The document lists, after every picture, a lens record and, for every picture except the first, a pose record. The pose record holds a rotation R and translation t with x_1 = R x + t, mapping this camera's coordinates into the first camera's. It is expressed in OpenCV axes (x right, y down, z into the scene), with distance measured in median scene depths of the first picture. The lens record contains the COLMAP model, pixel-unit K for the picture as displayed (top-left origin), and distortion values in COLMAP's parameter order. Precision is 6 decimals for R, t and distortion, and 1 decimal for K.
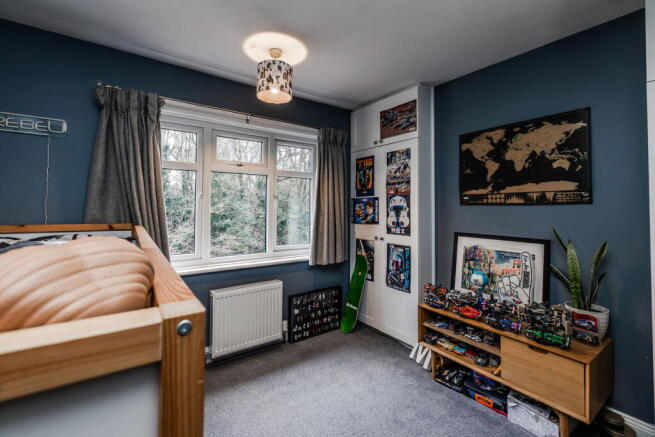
lens RADIAL K [[286.6, 0, 326.4], [0, 286.6, 202.1], [0, 0, 1]] dist [0.000593, 0.000146]
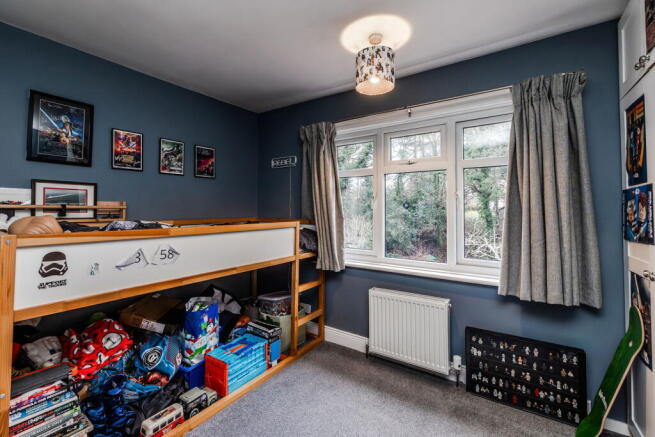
lens RADIAL K [[293.2, 0, 326.2], [0, 293.2, 204.8], [0, 0, 1]] dist [0.038269, -0.000015]
pose [[0.357920, -0.021192, -0.933512, 0.464186], [0.019118, 0.999699, -0.015364, 0.013235], [0.933556, -0.012348, 0.358218, 0.373144]]
